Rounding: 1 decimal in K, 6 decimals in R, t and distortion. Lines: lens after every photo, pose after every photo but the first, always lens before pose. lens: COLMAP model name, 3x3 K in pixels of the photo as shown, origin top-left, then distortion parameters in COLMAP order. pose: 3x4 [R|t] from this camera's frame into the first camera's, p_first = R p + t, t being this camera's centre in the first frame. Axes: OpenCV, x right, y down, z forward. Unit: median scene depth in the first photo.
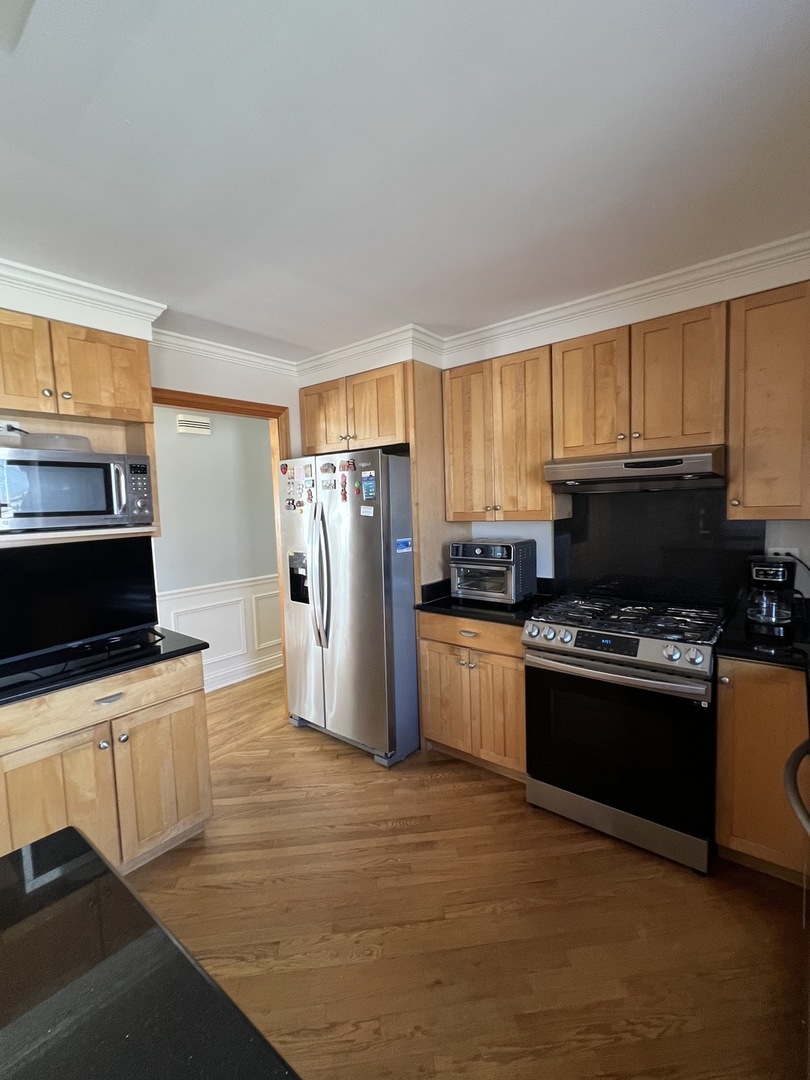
lens RADIAL K [[479.4, 0, 409.7], [0, 479.4, 539.1], [0, 0, 1]] dist [-0.000878, -0.000058]
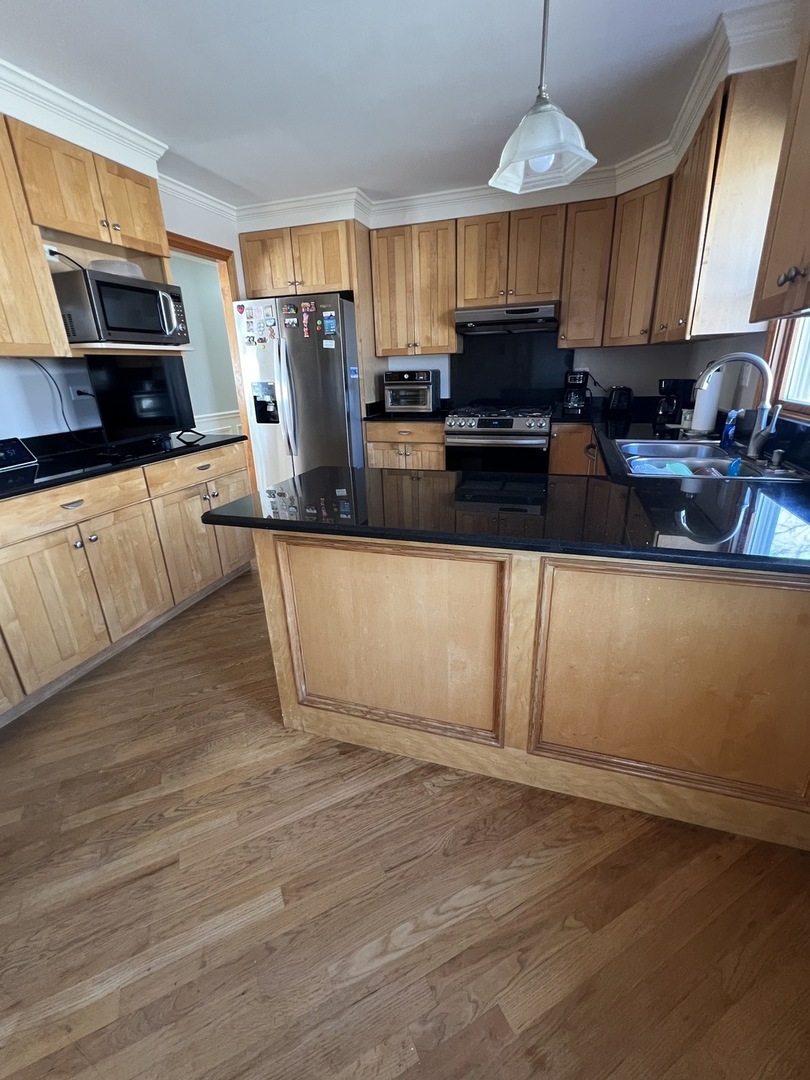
lens RADIAL K [[466.8, 0, 409.8], [0, 466.8, 540.2], [0, 0, 1]] dist [-0.000746, -0.000179]
pose [[0.936456, -0.116352, 0.330927, -0.387909], [0.025815, 0.963689, 0.265776, 0.134271], [-0.349834, -0.240344, 0.905456, -0.413398]]
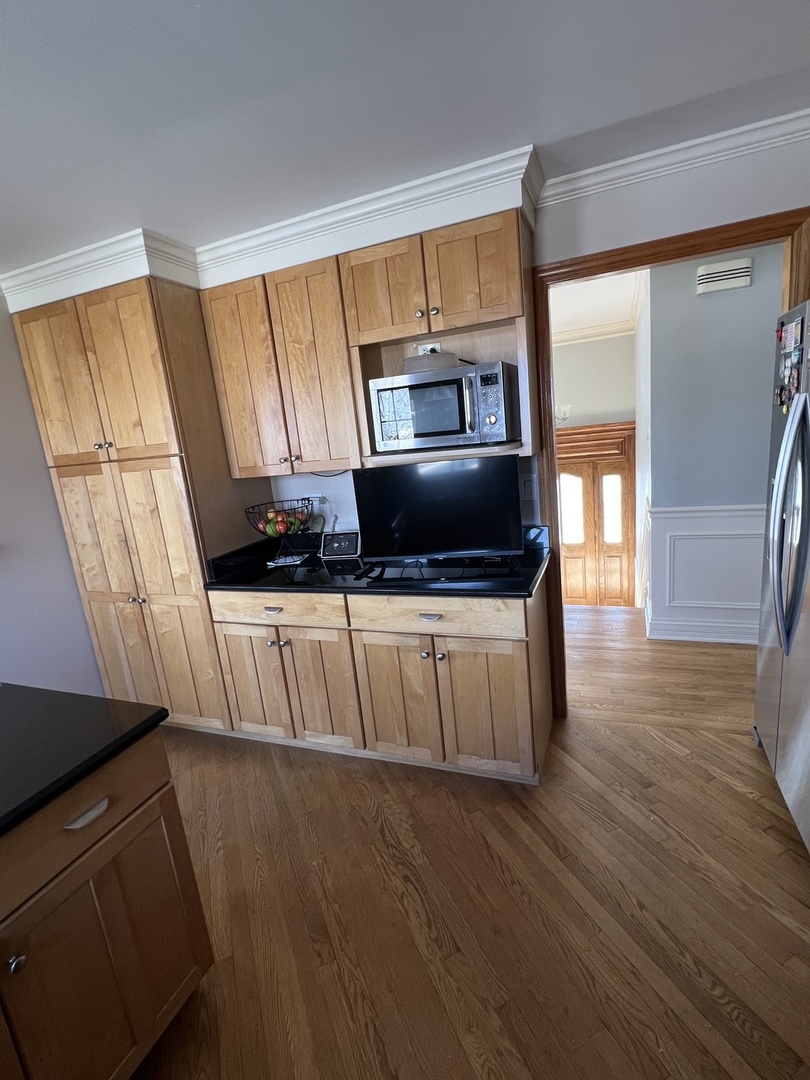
lens RADIAL K [[511.2, 0, 405.0], [0, 511.2, 540.0], [0, 0, 1]] dist [0.000168, 0.000053]
pose [[0.299628, 0.205673, -0.931623, 0.266606], [0.020940, 0.974834, 0.221947, -0.058371], [0.953826, -0.086010, 0.287780, 0.462341]]
